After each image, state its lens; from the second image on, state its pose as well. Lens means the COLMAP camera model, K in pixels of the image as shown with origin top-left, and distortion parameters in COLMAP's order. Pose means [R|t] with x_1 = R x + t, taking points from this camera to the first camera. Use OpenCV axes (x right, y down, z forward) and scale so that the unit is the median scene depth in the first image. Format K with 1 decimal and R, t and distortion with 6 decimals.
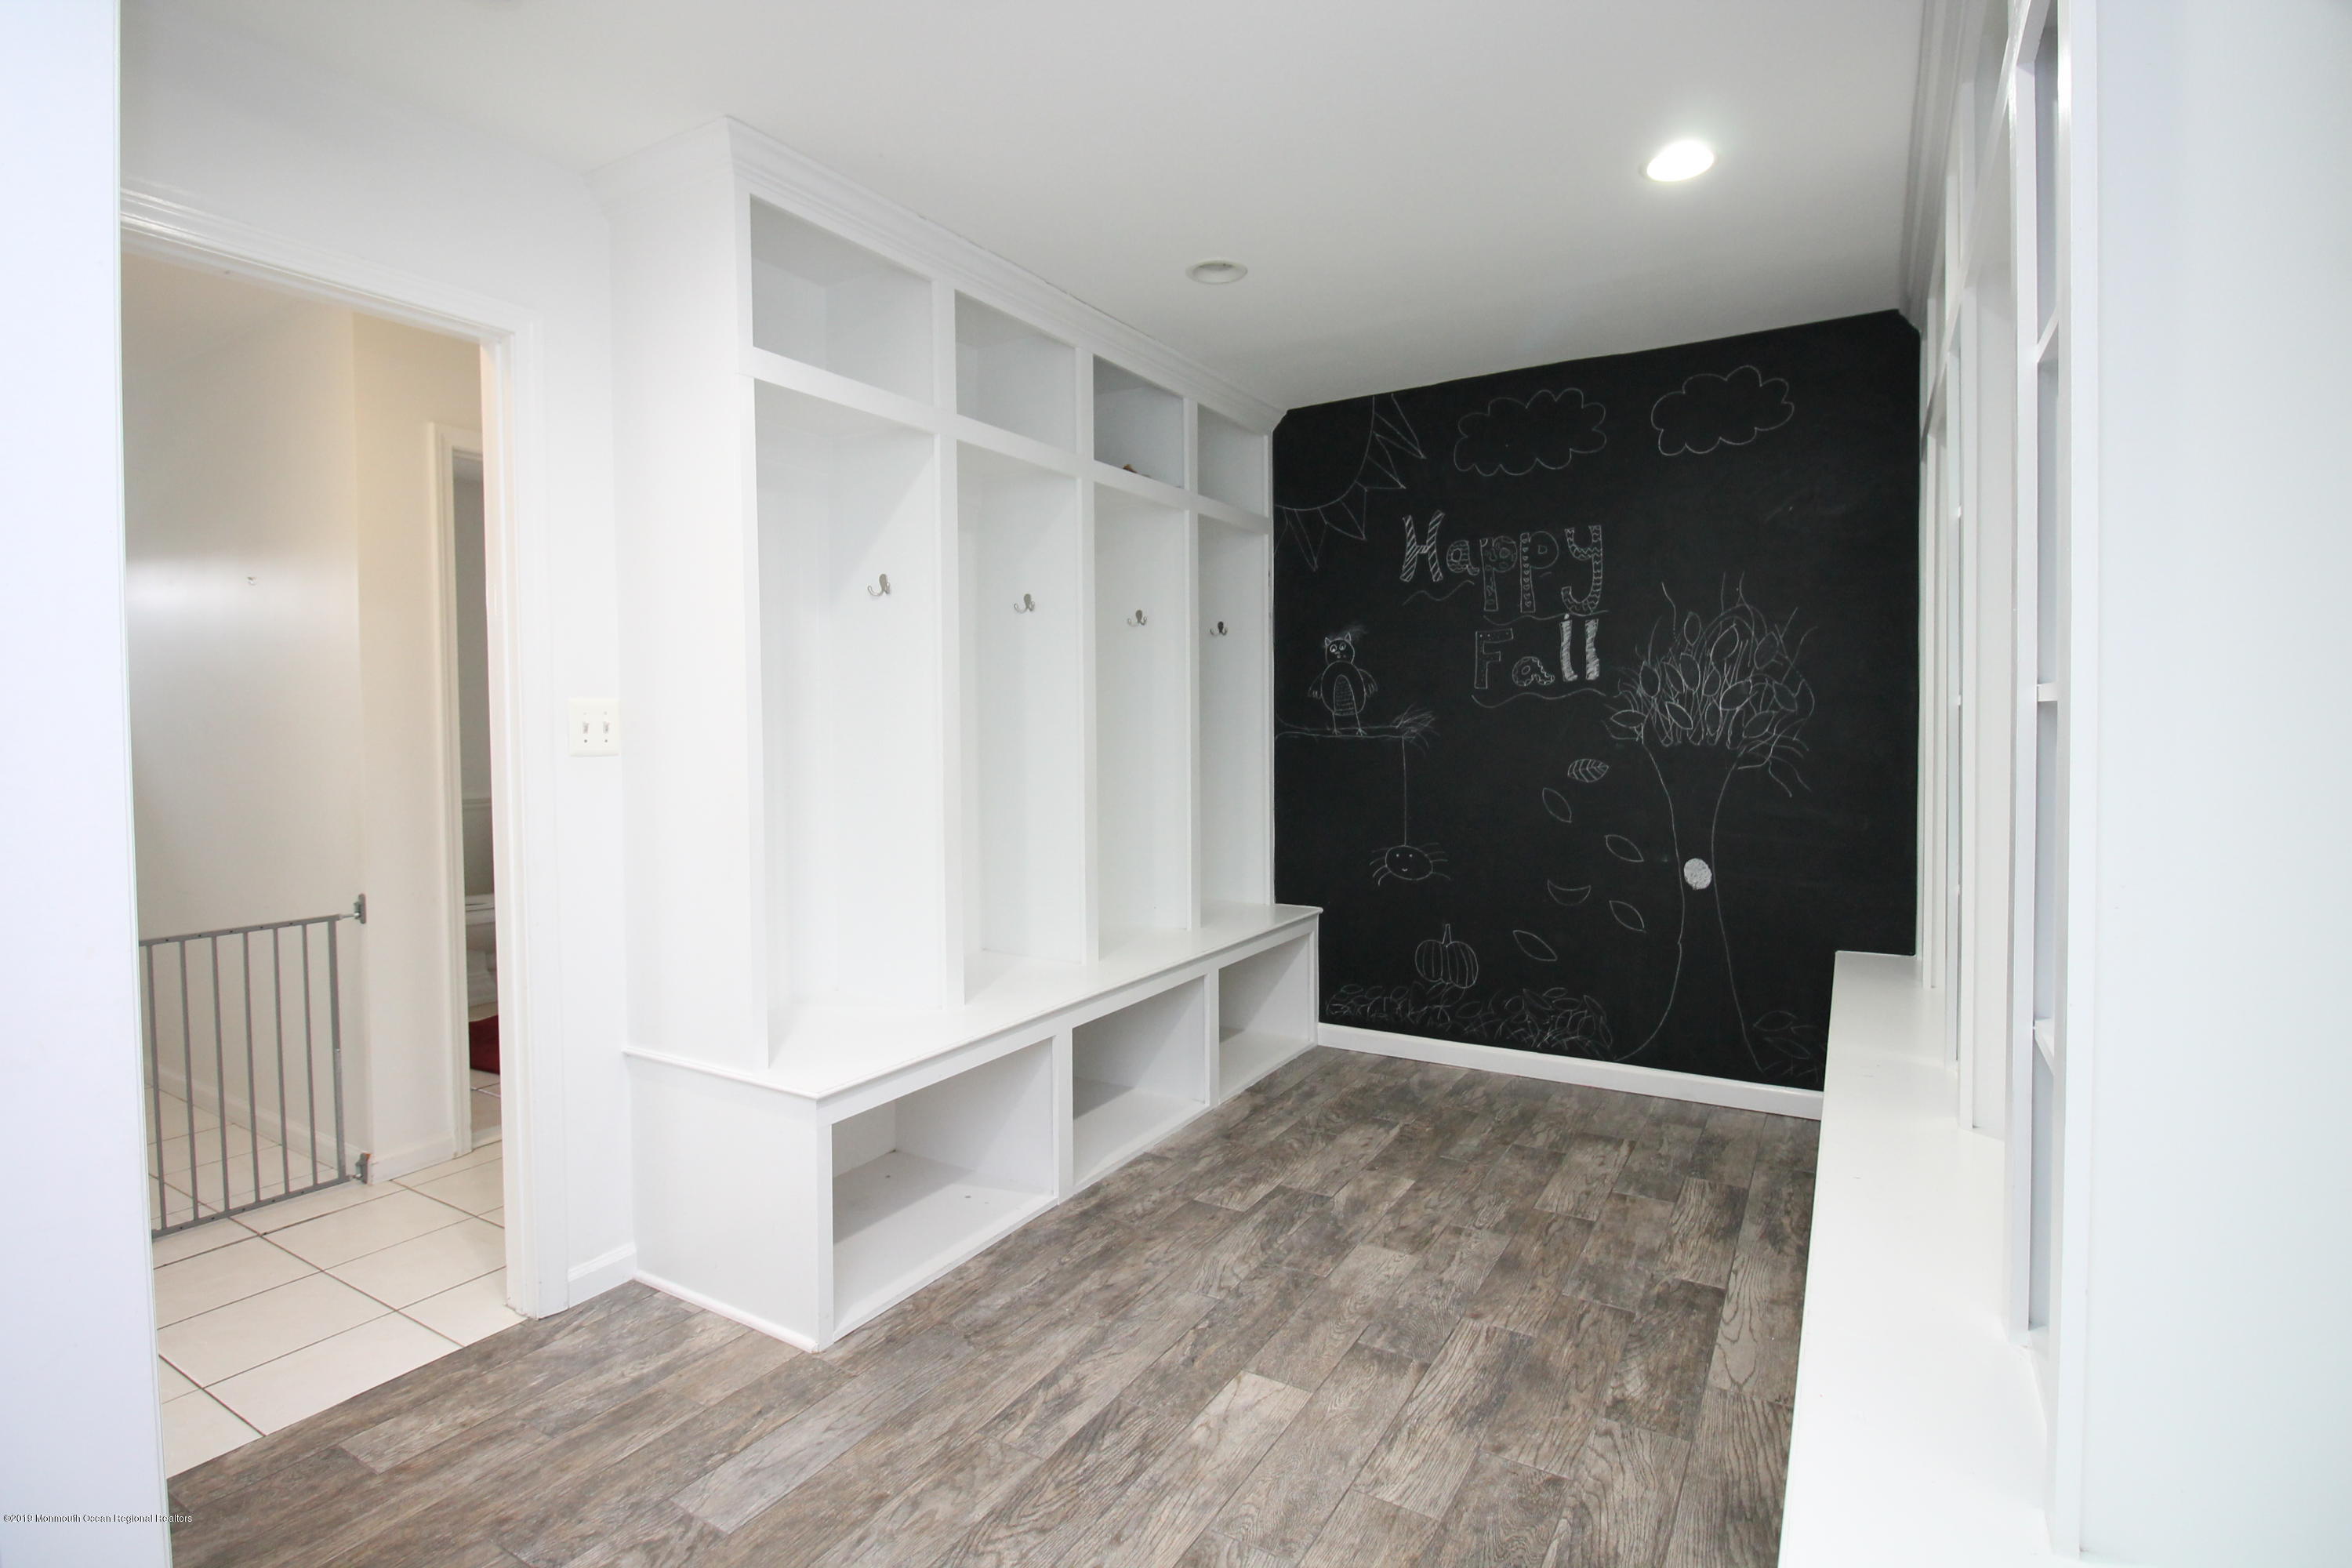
lens RADIAL K [[1105.1, 0, 1170.5], [0, 1105.1, 769.6], [0, 0, 1]] dist [-0.006198, -0.009005]
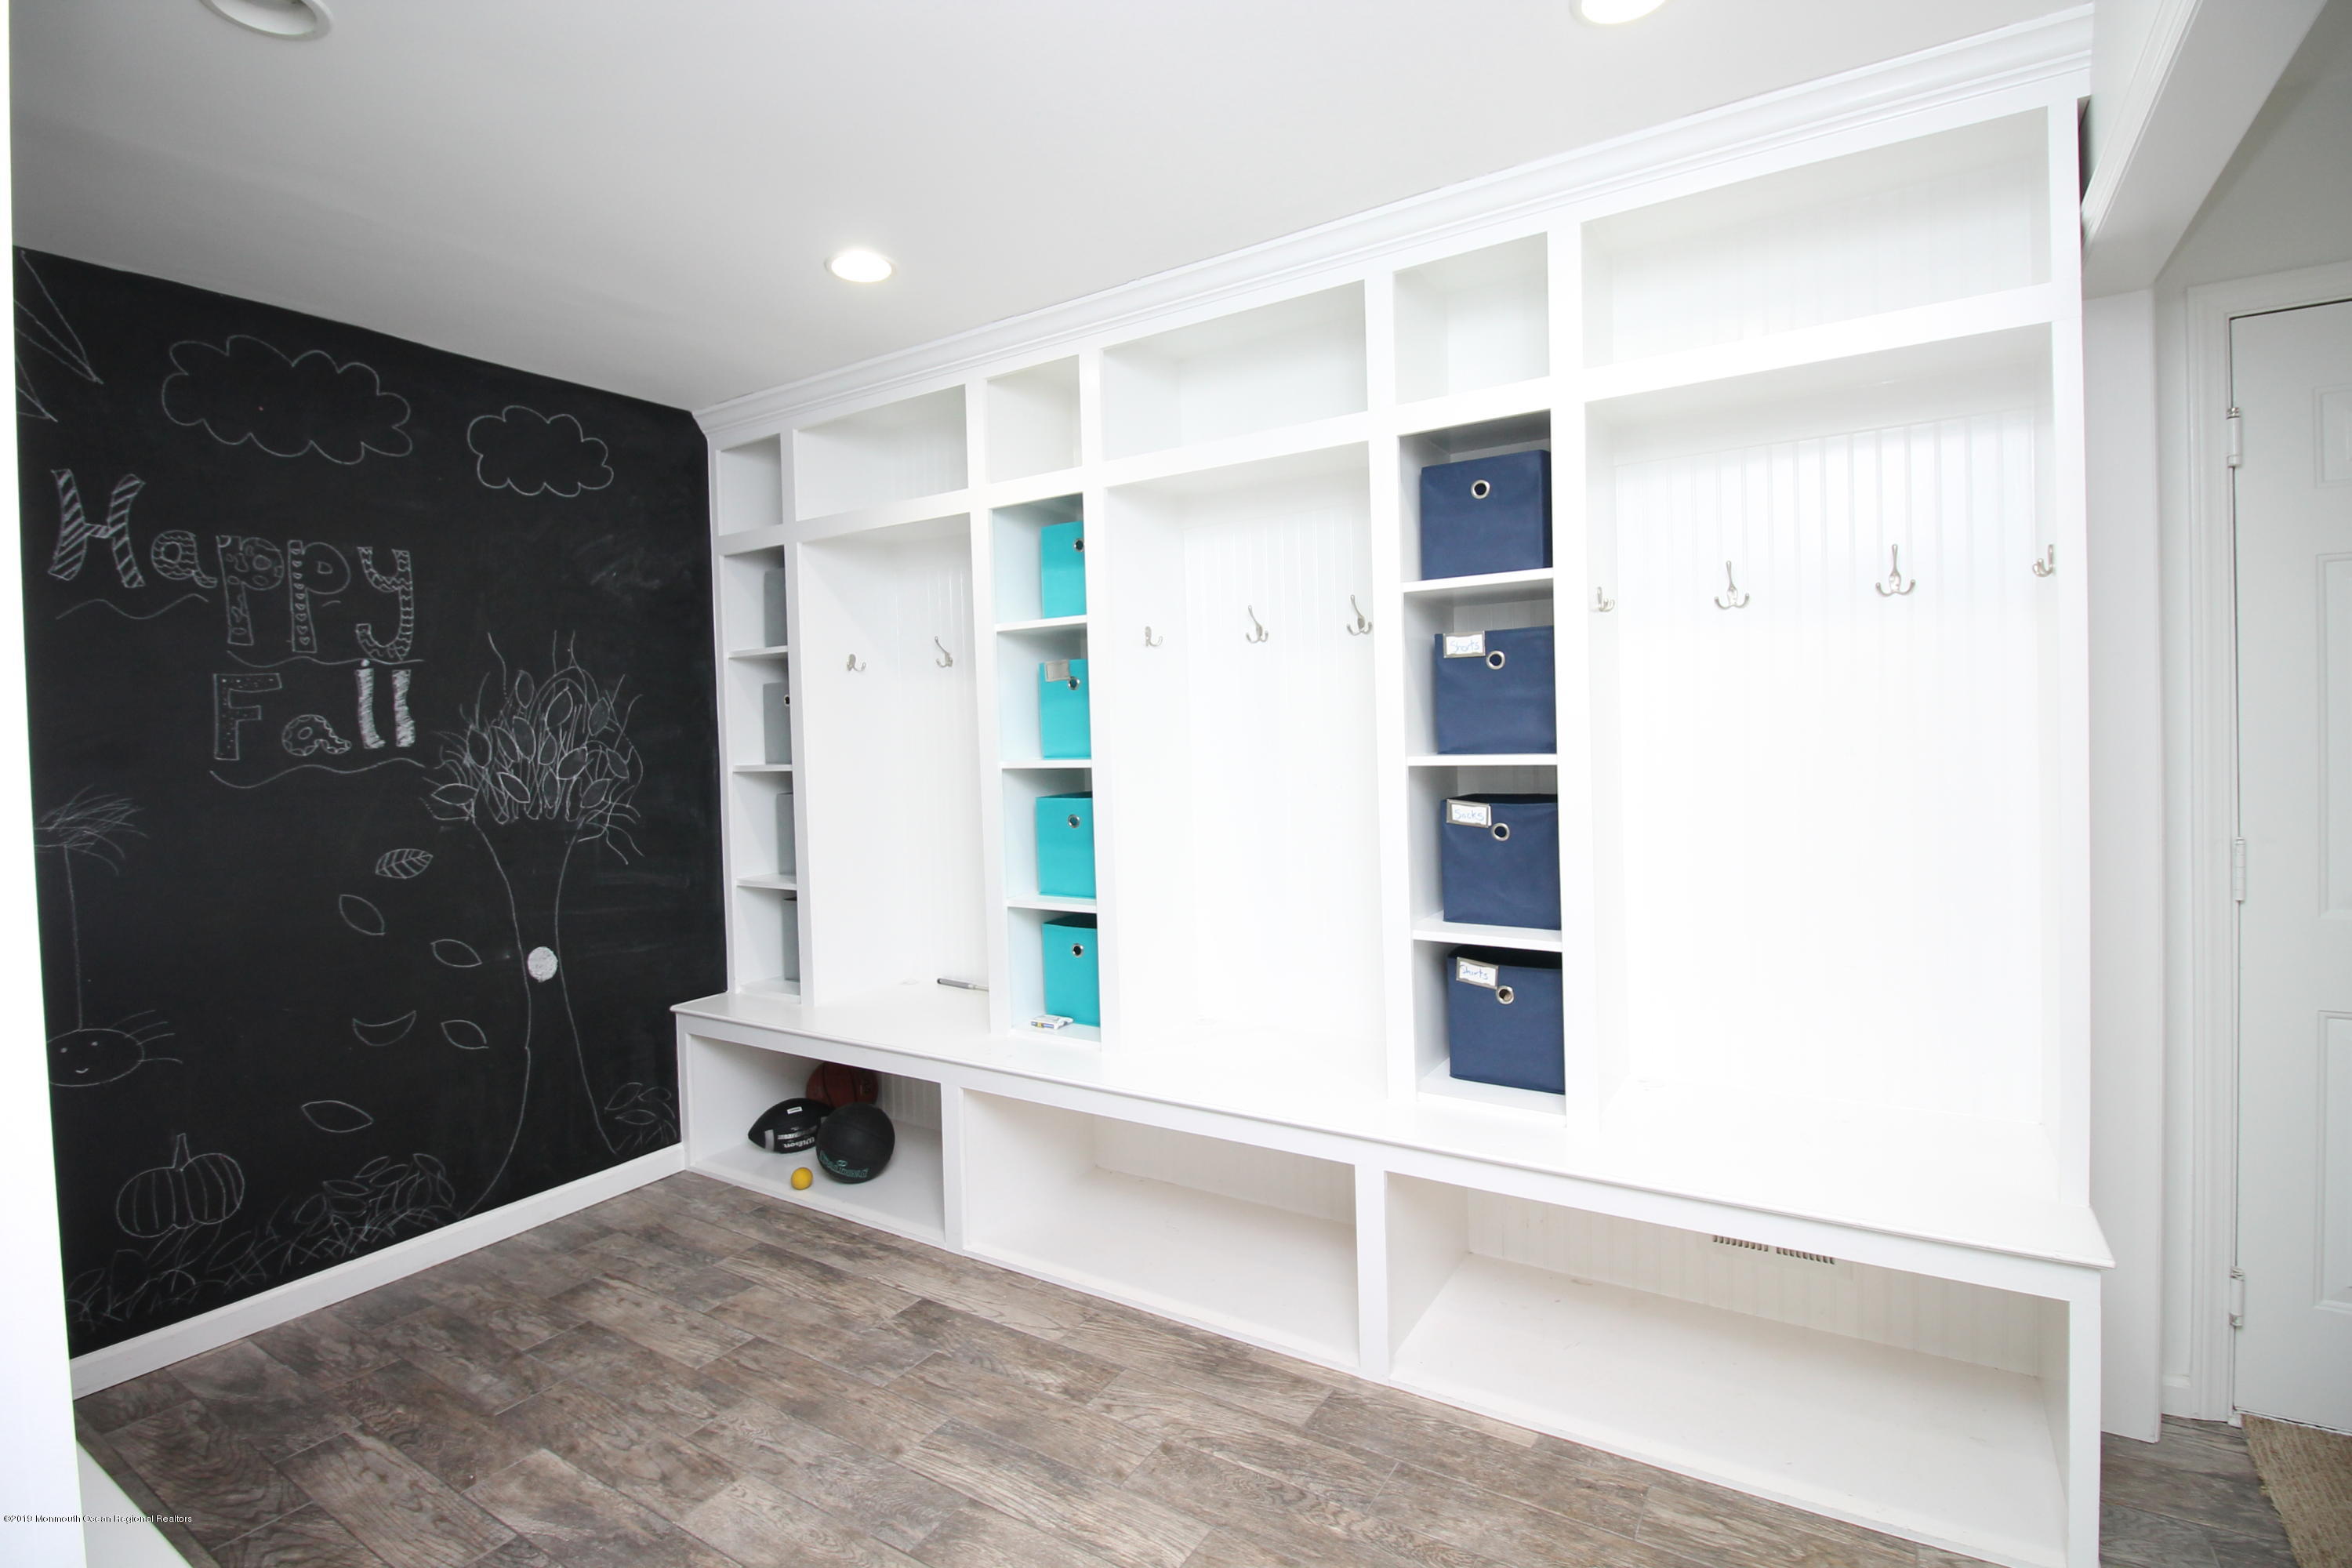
lens RADIAL K [[1105.1, 0, 1170.9], [0, 1105.1, 770.9], [0, 0, 1]] dist [-0.006198, -0.009005]
pose [[0.025628, -0.024723, 0.999366, -0.402327], [0.074169, 0.996986, 0.022762, -0.044332], [-0.996916, 0.073539, 0.027385, 0.466311]]
